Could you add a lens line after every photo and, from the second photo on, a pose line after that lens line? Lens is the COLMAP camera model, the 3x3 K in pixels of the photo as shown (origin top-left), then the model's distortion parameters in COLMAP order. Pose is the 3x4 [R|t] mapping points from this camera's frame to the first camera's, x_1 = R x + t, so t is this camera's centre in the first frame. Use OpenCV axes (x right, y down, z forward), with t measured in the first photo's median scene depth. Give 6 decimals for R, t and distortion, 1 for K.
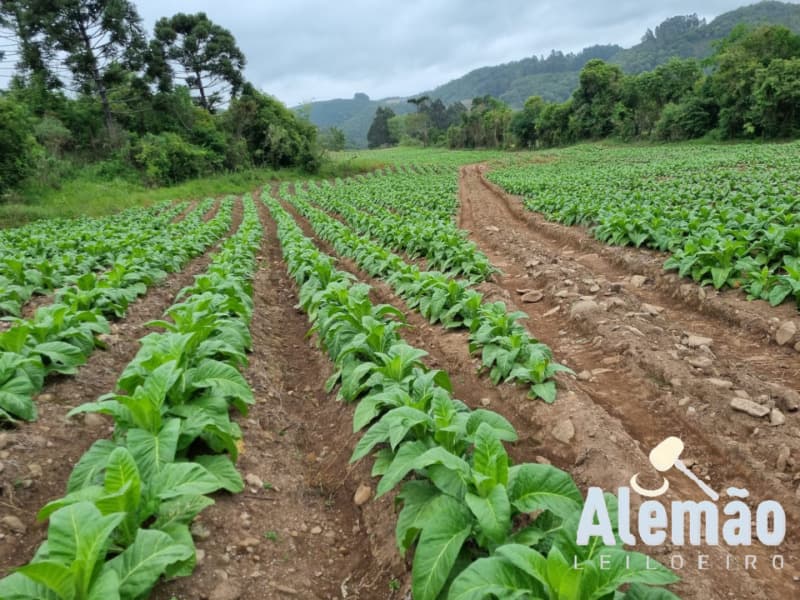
lens RADIAL K [[610.5, 0, 402.7], [0, 610.5, 304.5], [0, 0, 1]] dist [0.072568, -0.053840]
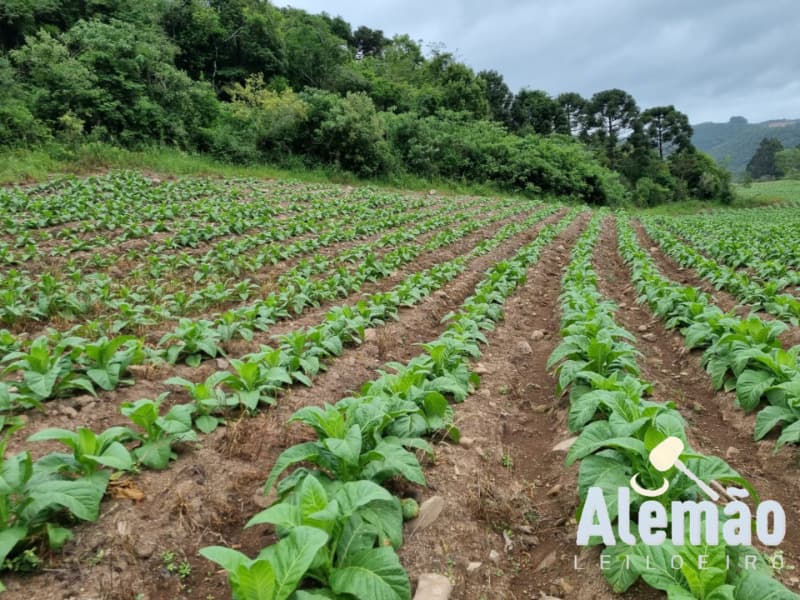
lens RADIAL K [[610.5, 0, 402.7], [0, 610.5, 304.5], [0, 0, 1]] dist [0.072568, -0.053840]
pose [[0.859862, 0.141107, -0.490639, -0.047119], [-0.158153, 0.987391, 0.006804, 0.143285], [0.485413, 0.071745, 0.871336, -0.687373]]
